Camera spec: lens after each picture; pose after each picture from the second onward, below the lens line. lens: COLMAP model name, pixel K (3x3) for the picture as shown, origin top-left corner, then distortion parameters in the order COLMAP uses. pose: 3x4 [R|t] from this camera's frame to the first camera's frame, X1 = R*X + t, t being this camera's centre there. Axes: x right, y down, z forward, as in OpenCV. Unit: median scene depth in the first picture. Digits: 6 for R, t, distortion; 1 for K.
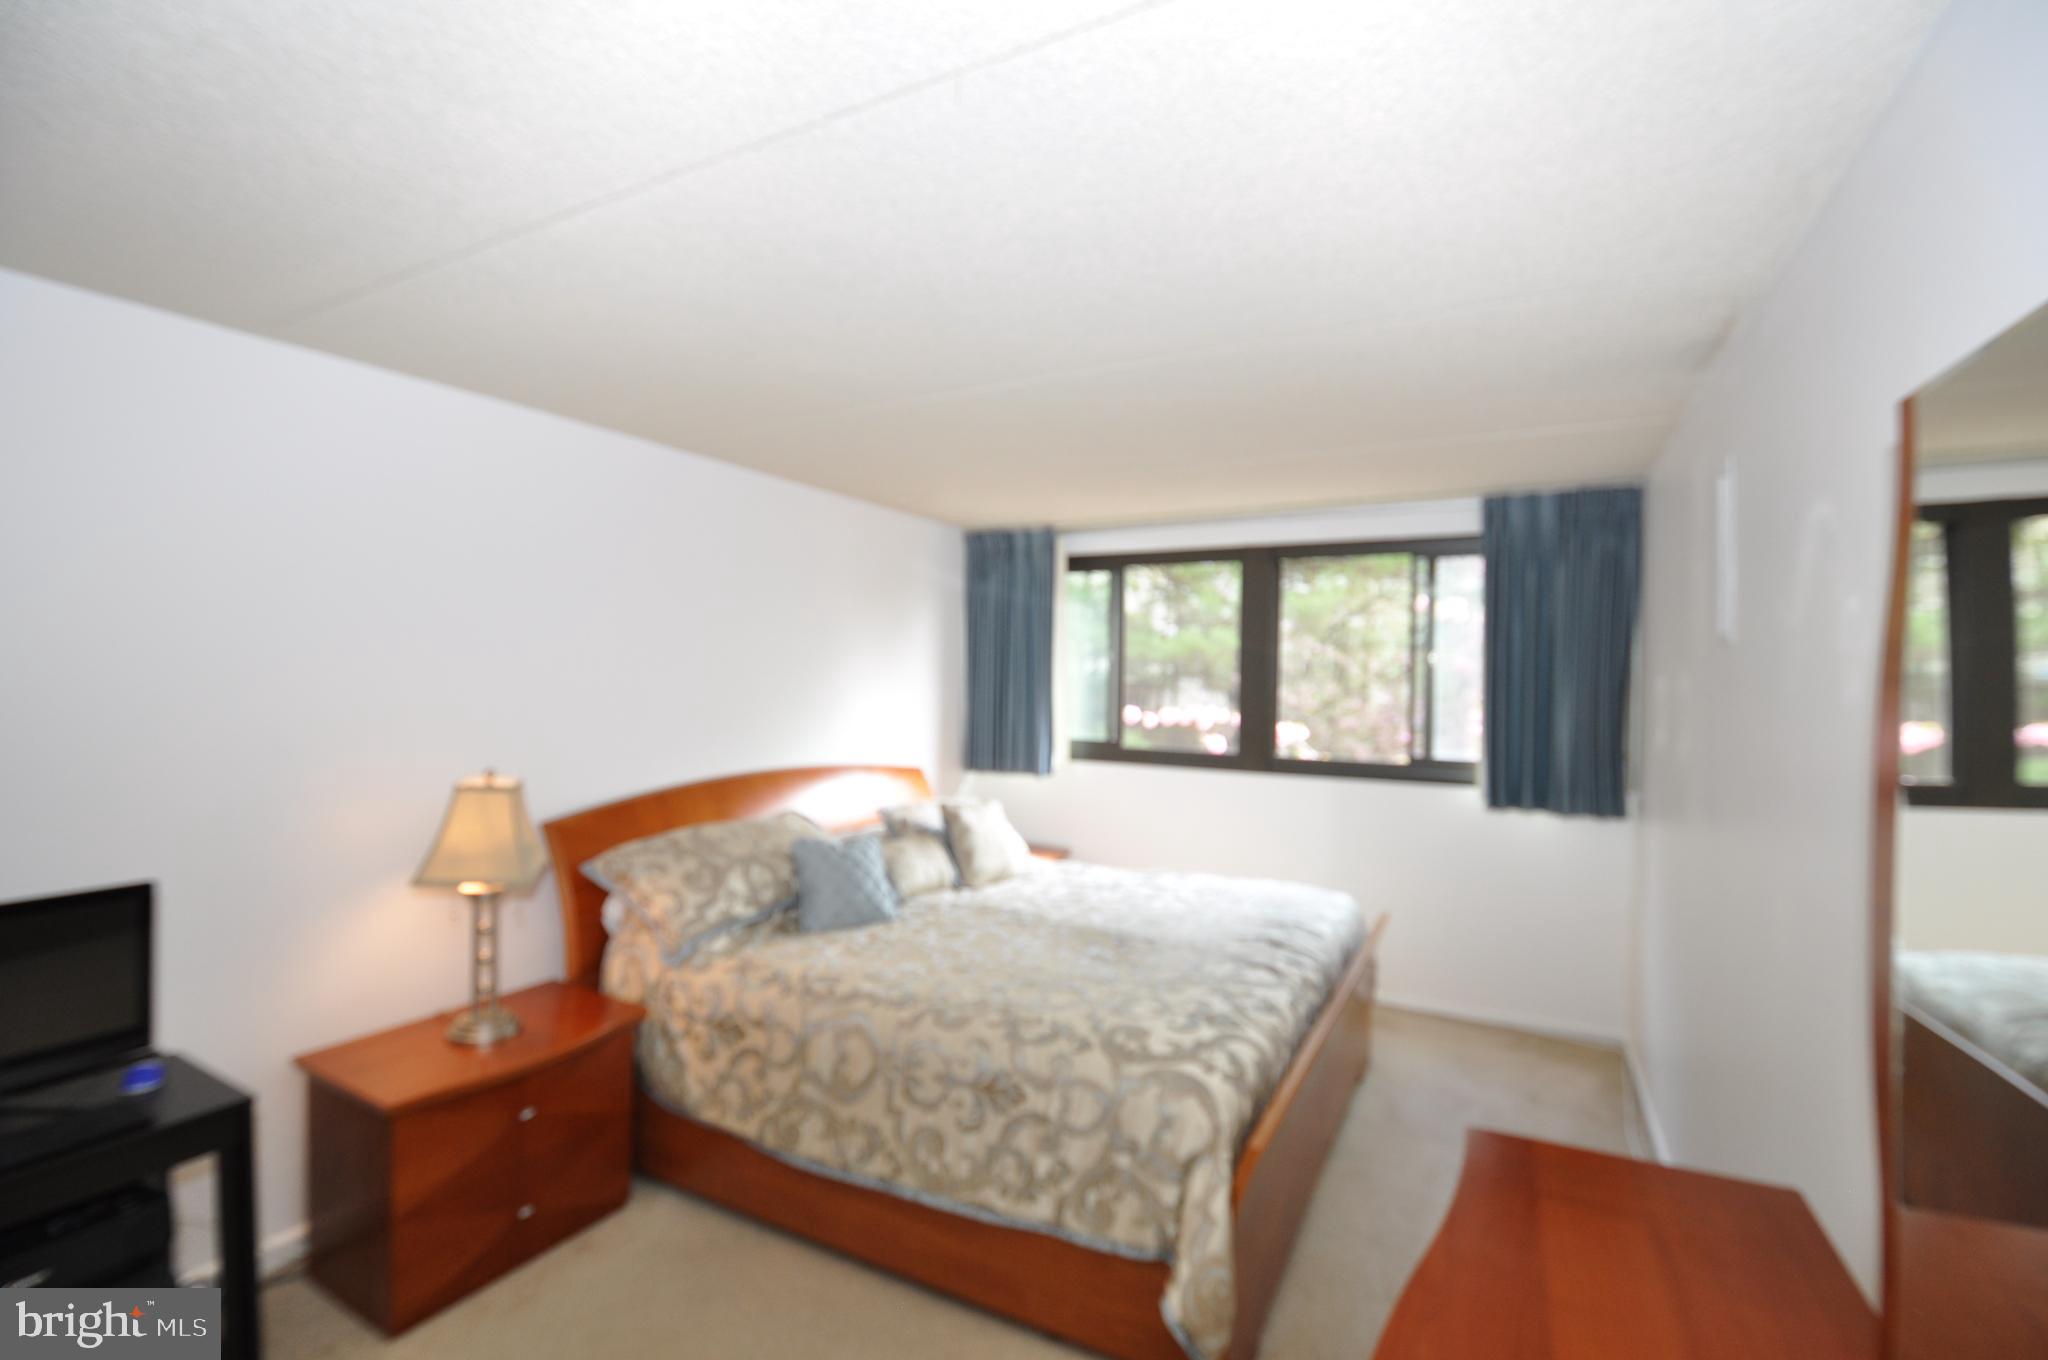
lens RADIAL K [[901.1, 0, 1024.0], [0, 901.1, 680.0], [0, 0, 1]] dist [-0.001977, -0.000237]
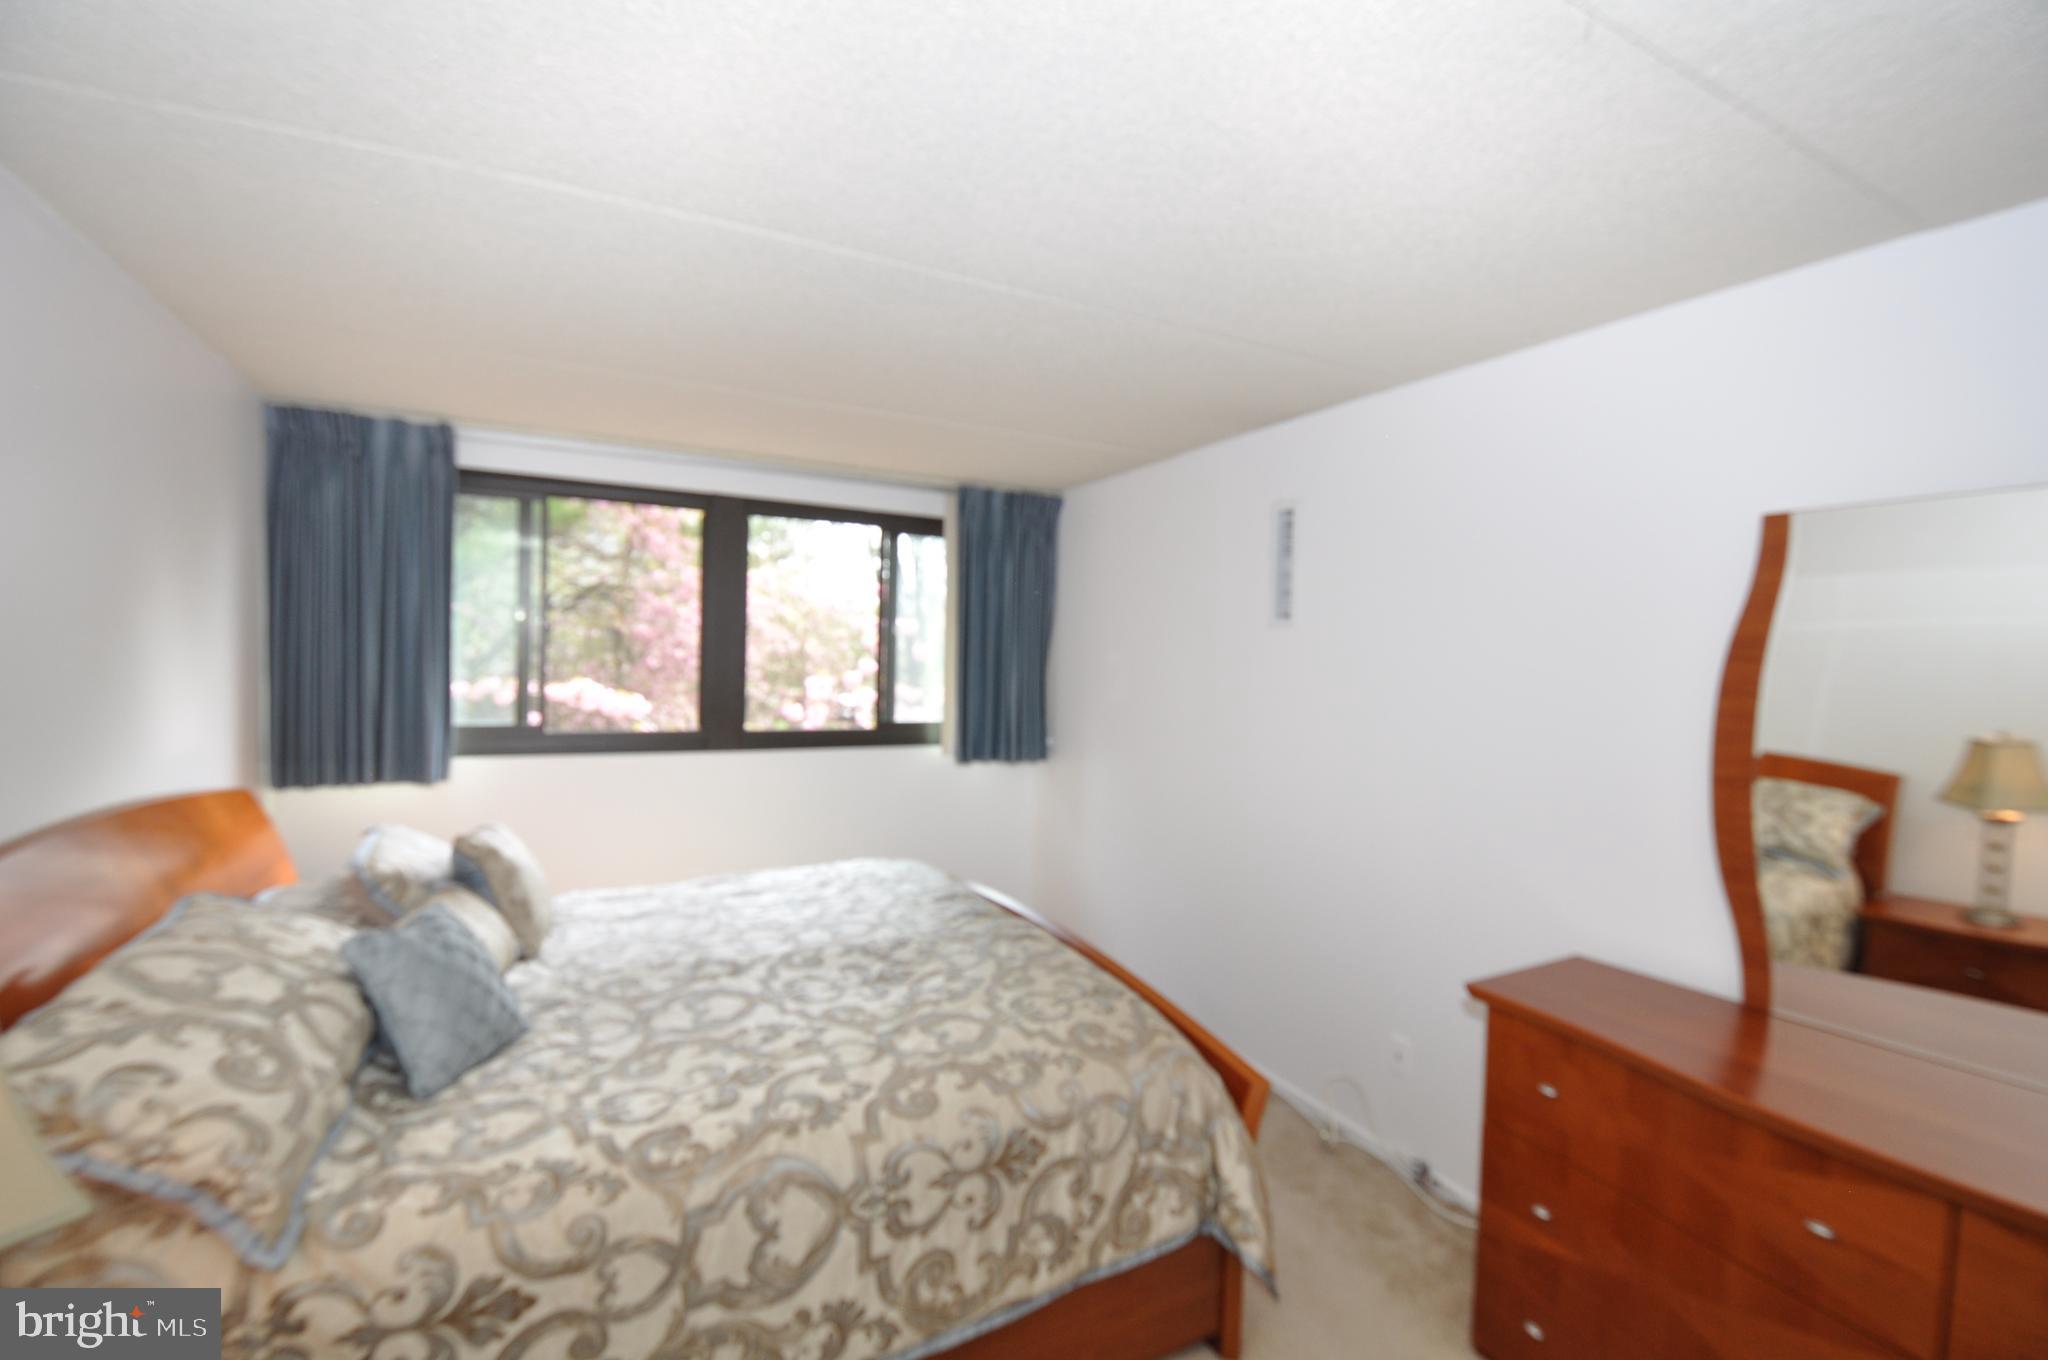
lens RADIAL K [[921.4, 0, 1022.4], [0, 921.4, 645.1], [0, 0, 1]] dist [-0.025098, -0.000229]
pose [[0.553132, 0.009144, 0.833043, -0.609051], [-0.010993, 0.999933, -0.003677, -0.001619], [-0.833021, -0.007124, 0.553196, 0.462269]]
